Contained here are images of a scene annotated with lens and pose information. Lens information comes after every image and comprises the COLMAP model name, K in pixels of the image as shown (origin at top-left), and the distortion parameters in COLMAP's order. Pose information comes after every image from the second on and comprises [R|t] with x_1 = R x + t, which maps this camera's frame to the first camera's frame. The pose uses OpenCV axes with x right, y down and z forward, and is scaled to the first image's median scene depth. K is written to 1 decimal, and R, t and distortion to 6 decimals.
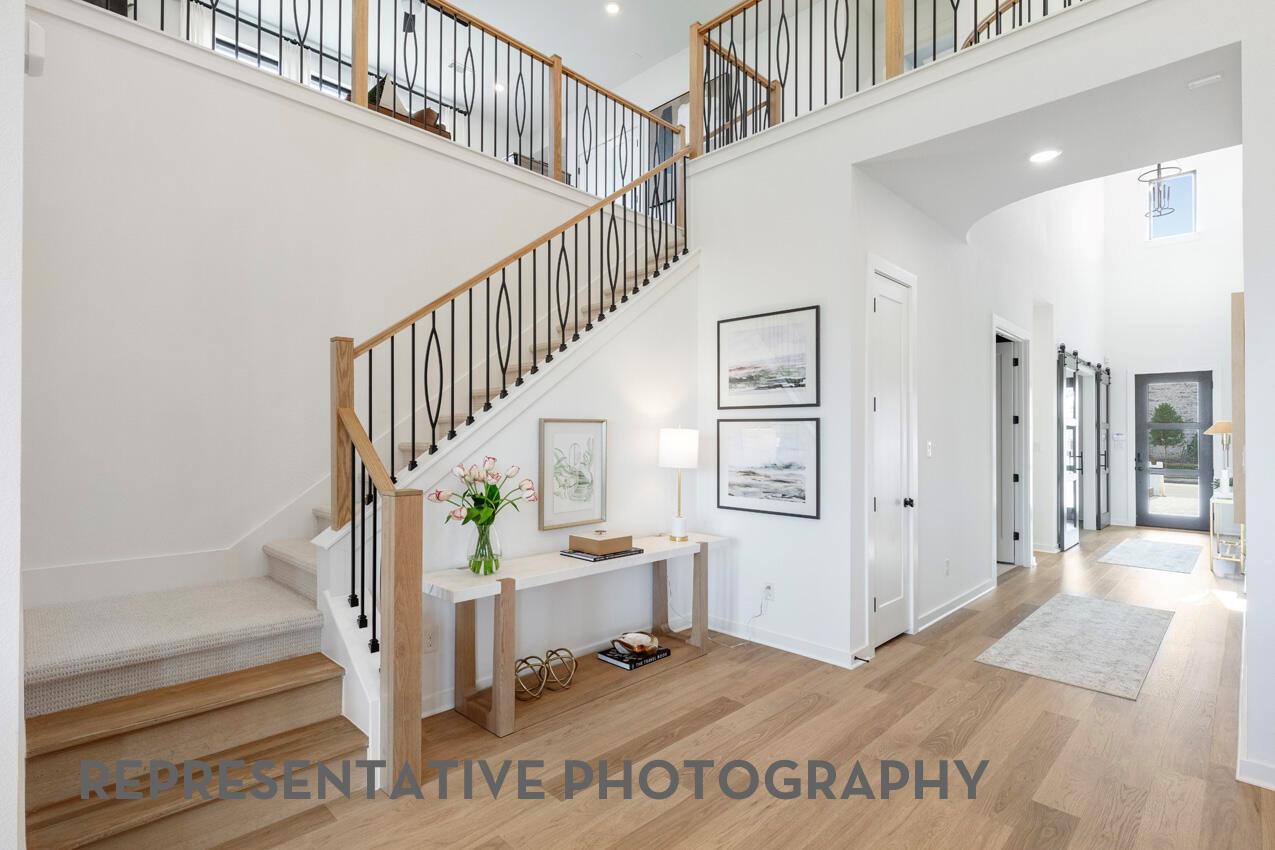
lens RADIAL K [[619.1, 0, 637.5], [0, 619.1, 425.0], [0, 0, 1]] dist [-0.000322, -0.000288]
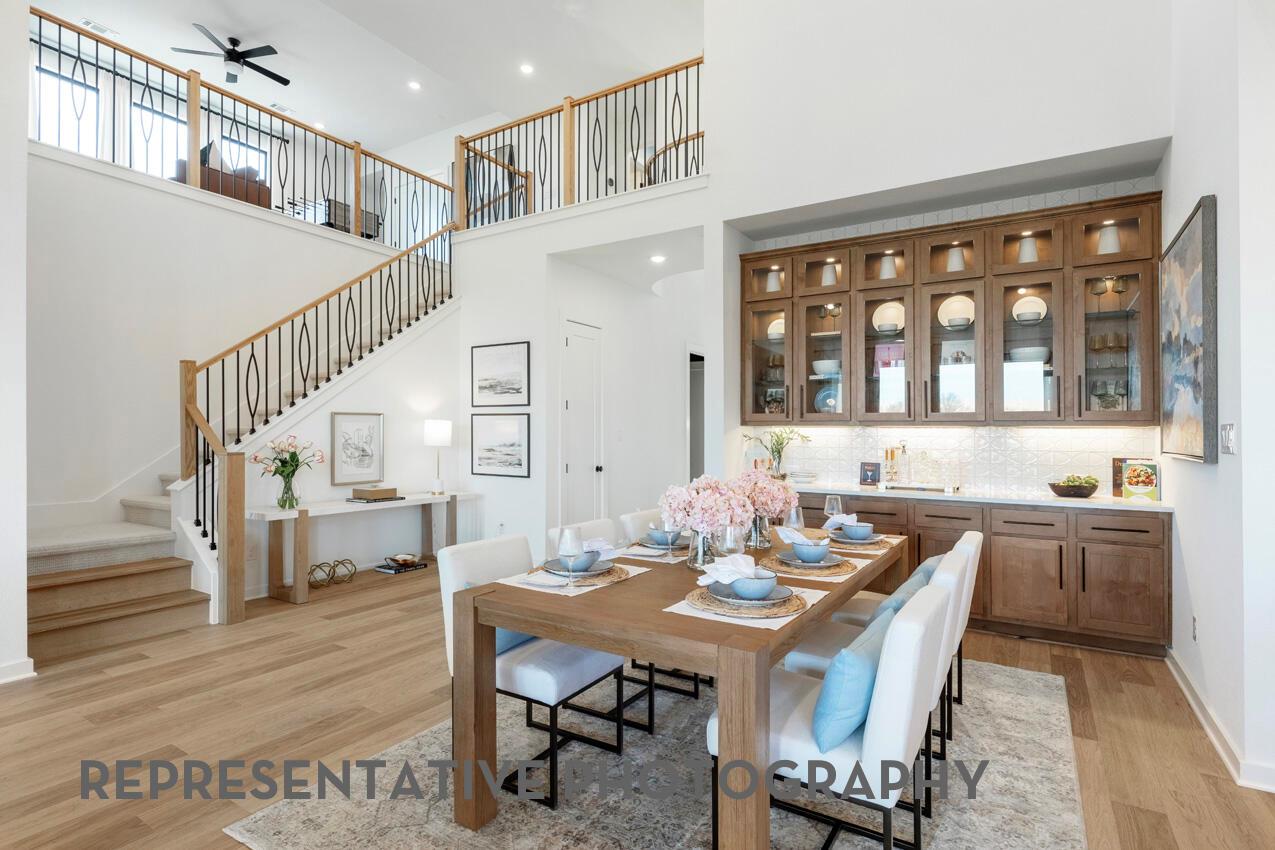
lens RADIAL K [[622.6, 0, 644.0], [0, 622.6, 429.7], [0, 0, 1]] dist [0.000552, -0.000159]
pose [[0.972462, 0.001204, 0.233058, 0.250975], [-0.004283, 0.999910, 0.012707, 0.010889], [-0.233022, -0.013356, 0.972380, -0.719818]]
